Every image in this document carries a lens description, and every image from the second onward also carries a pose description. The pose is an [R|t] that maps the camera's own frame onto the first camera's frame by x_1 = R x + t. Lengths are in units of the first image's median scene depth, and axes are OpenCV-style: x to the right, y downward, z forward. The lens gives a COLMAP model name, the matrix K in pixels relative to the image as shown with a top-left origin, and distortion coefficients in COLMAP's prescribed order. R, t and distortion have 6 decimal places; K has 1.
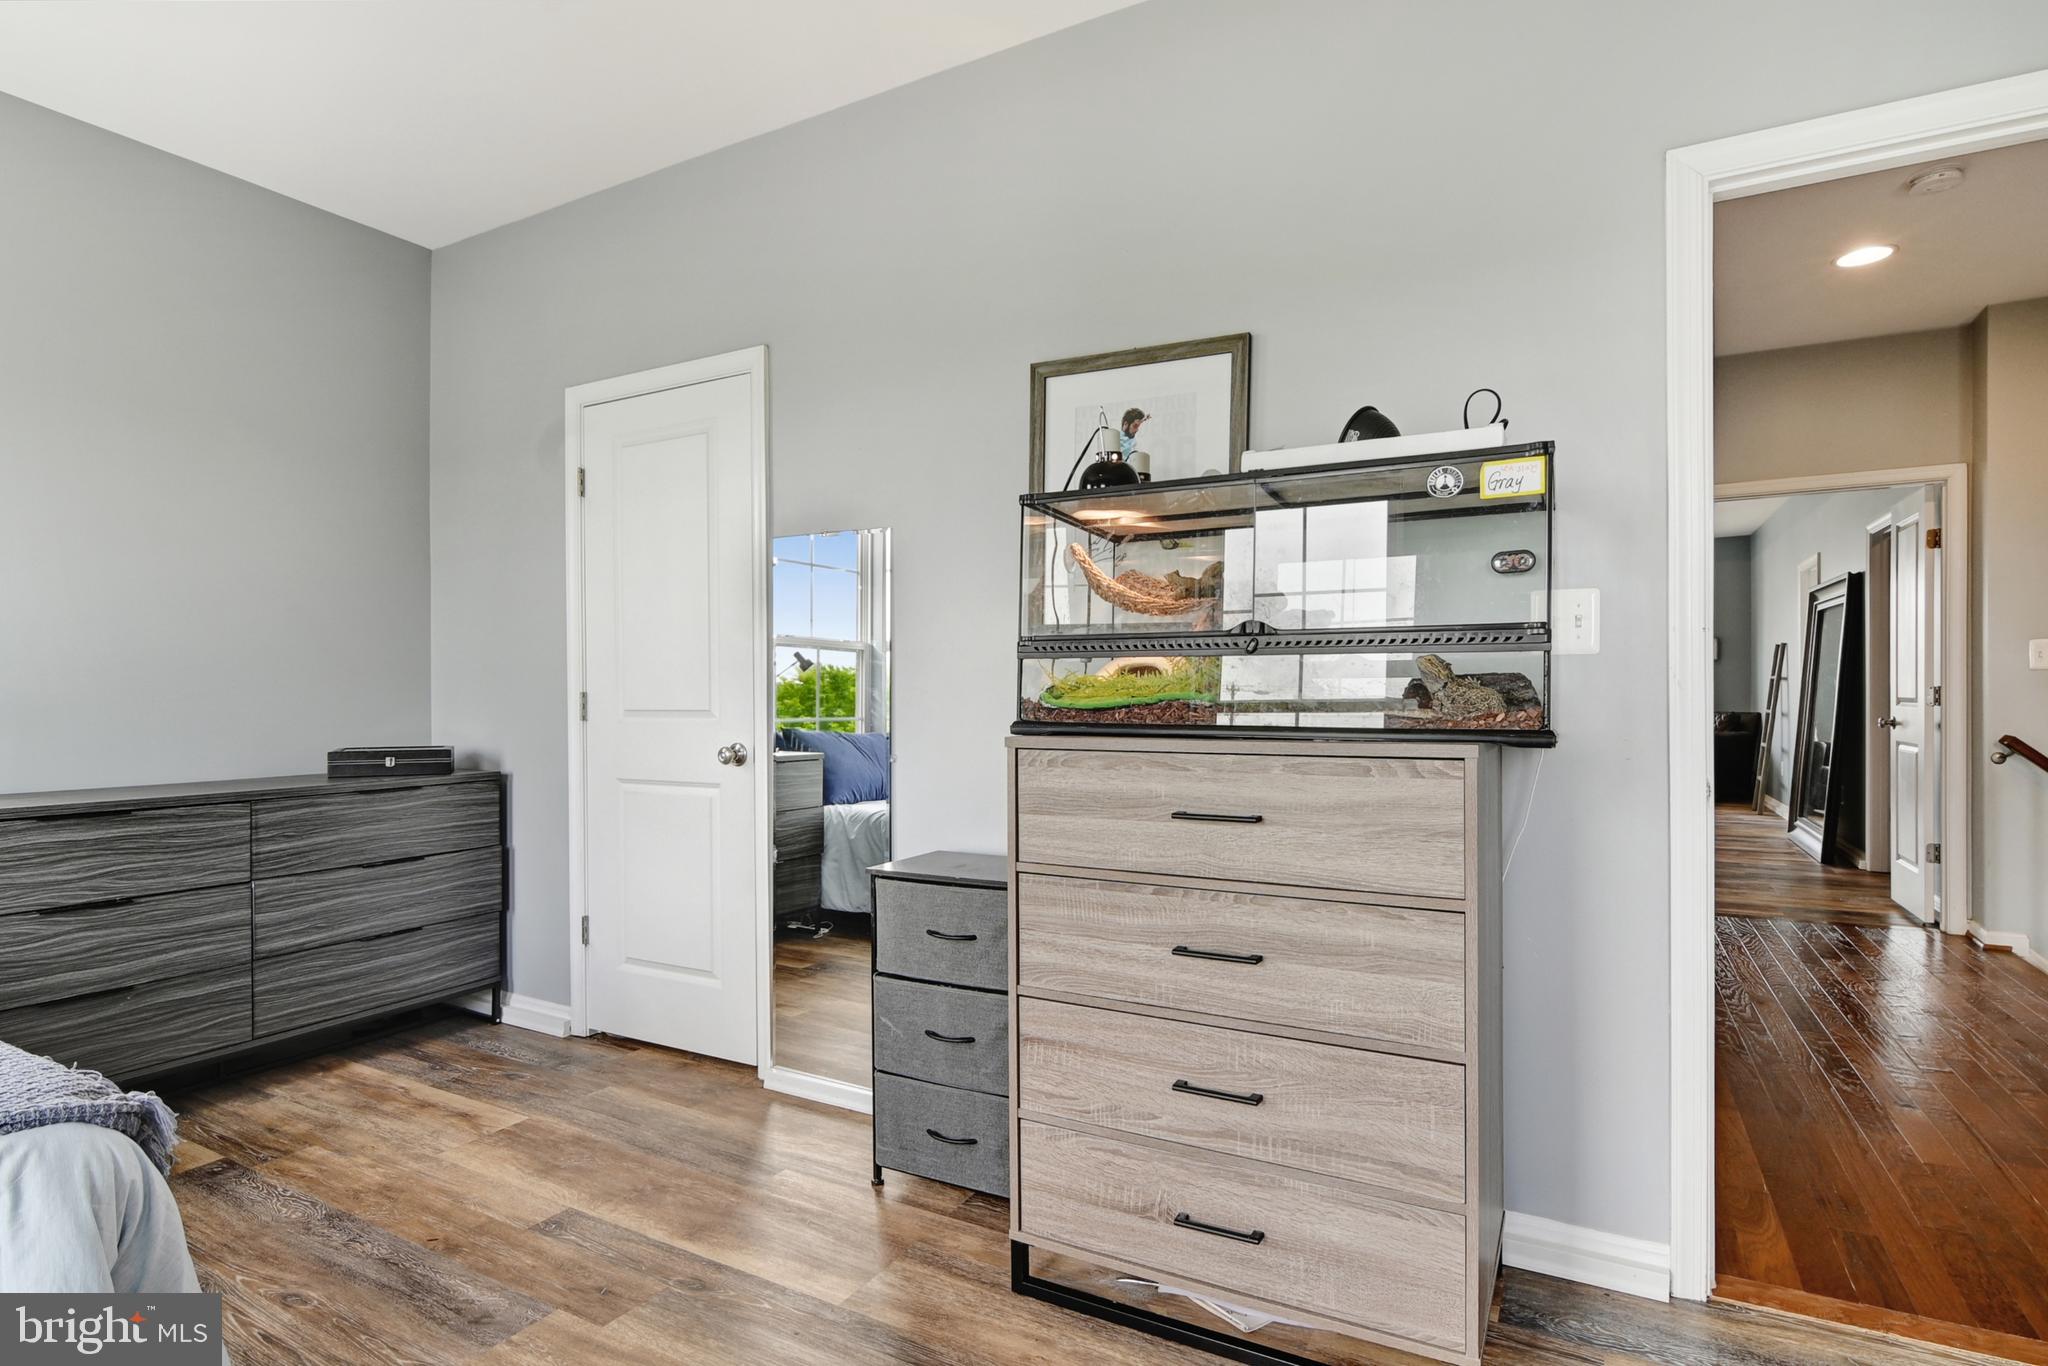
lens RADIAL K [[1018.0, 0, 1044.1], [0, 1018.0, 689.2], [0, 0, 1]] dist [-0.005585, 0.000229]
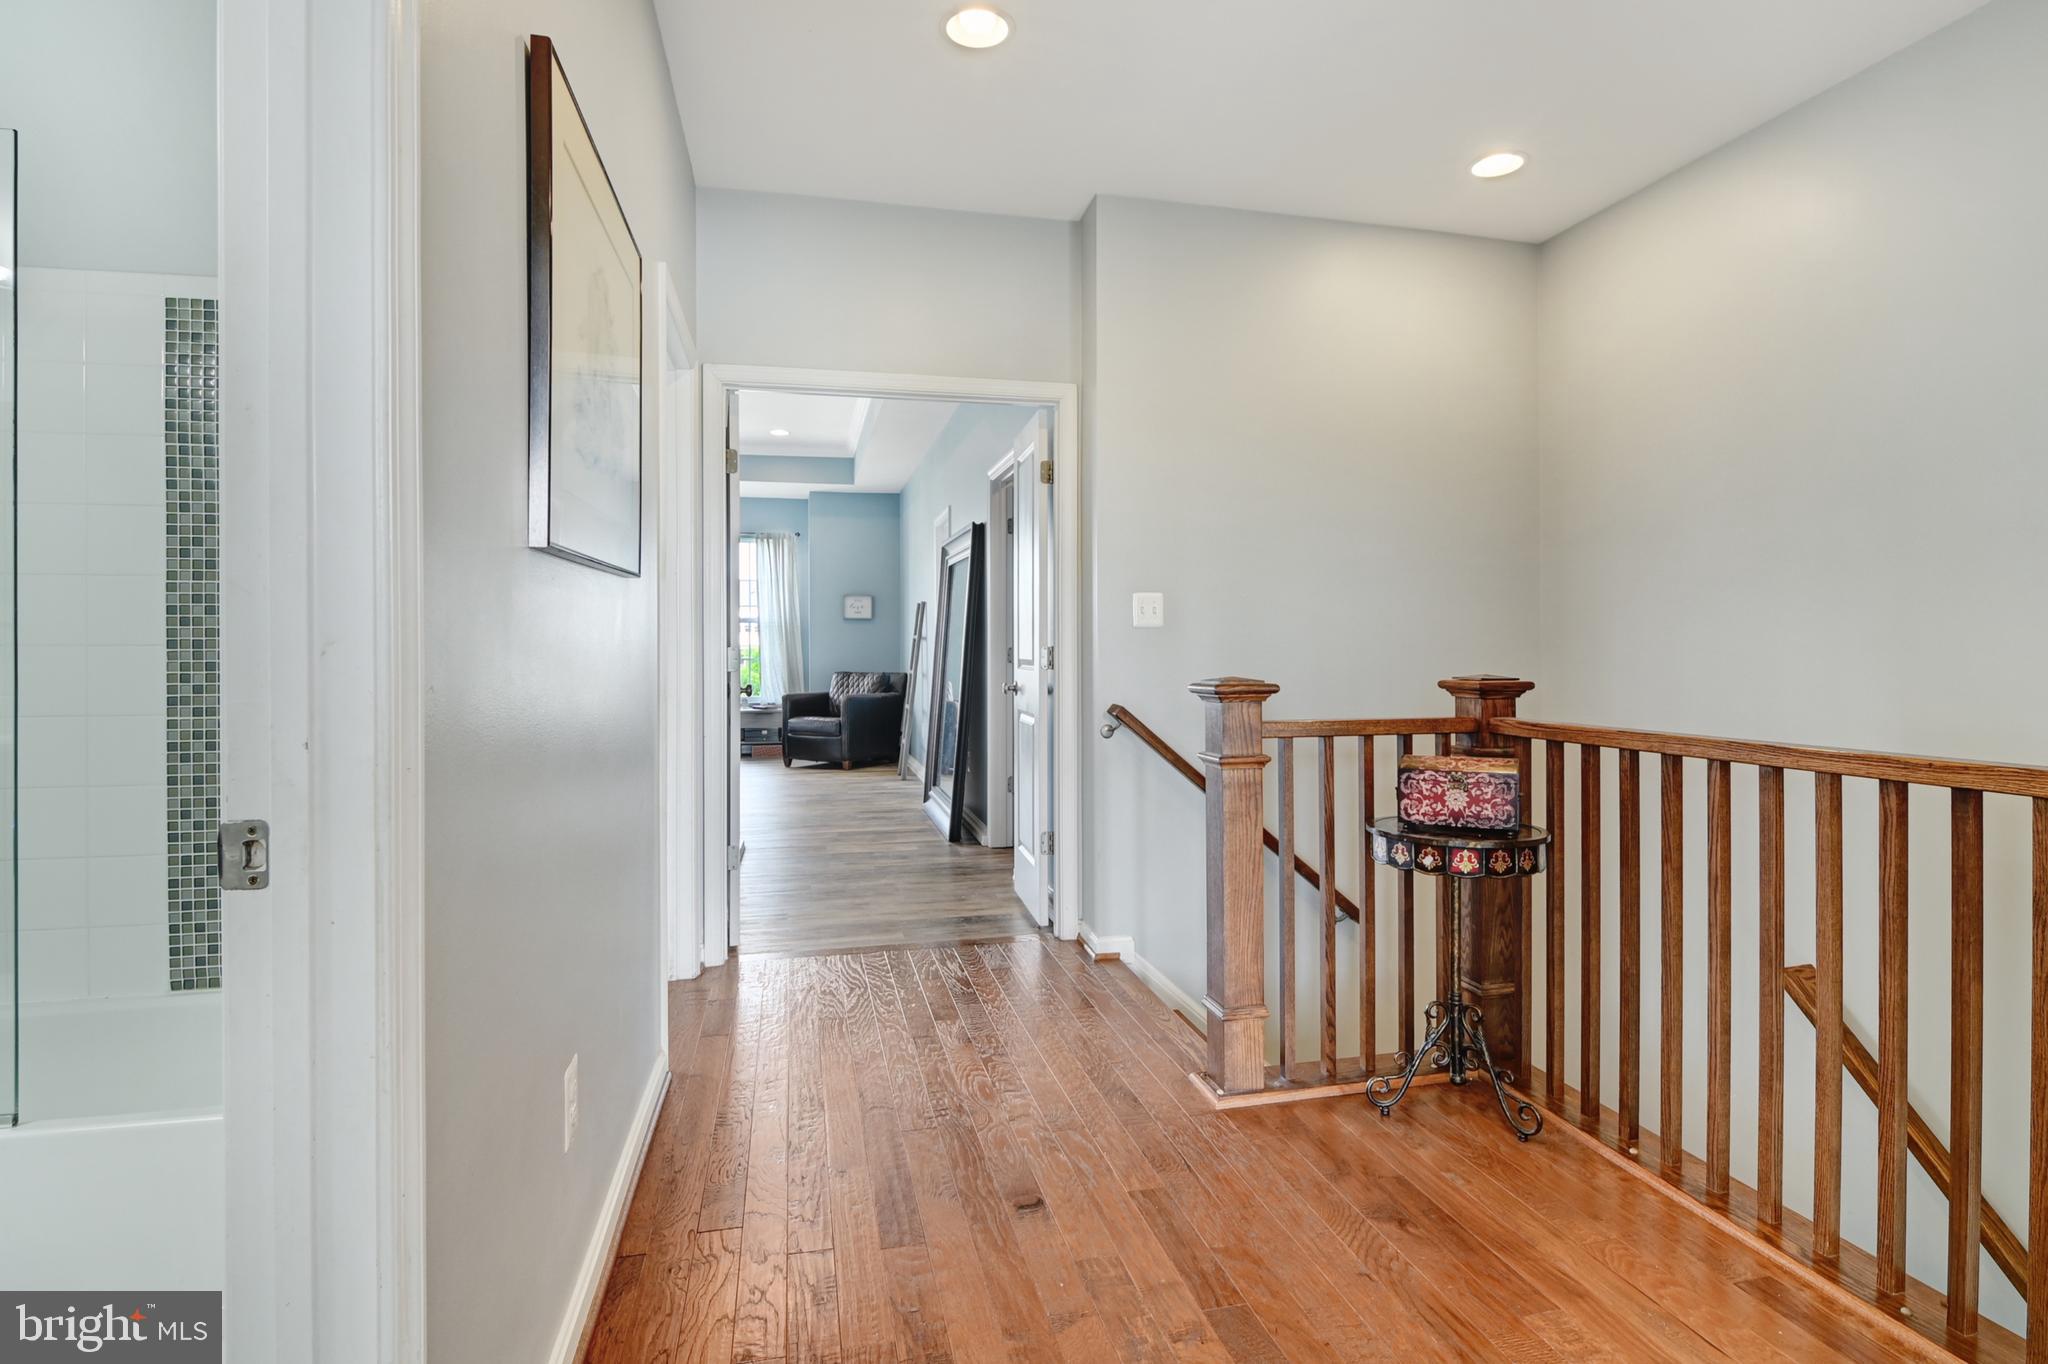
lens RADIAL K [[1010.6, 0, 1036.6], [0, 1010.6, 676.6], [0, 0, 1]] dist [-0.019197, -0.000473]
pose [[0.749372, -0.020426, 0.661834, 0.248734], [0.001417, 0.999571, 0.029245, -0.001621], [-0.662148, -0.020978, 0.749079, 0.297733]]
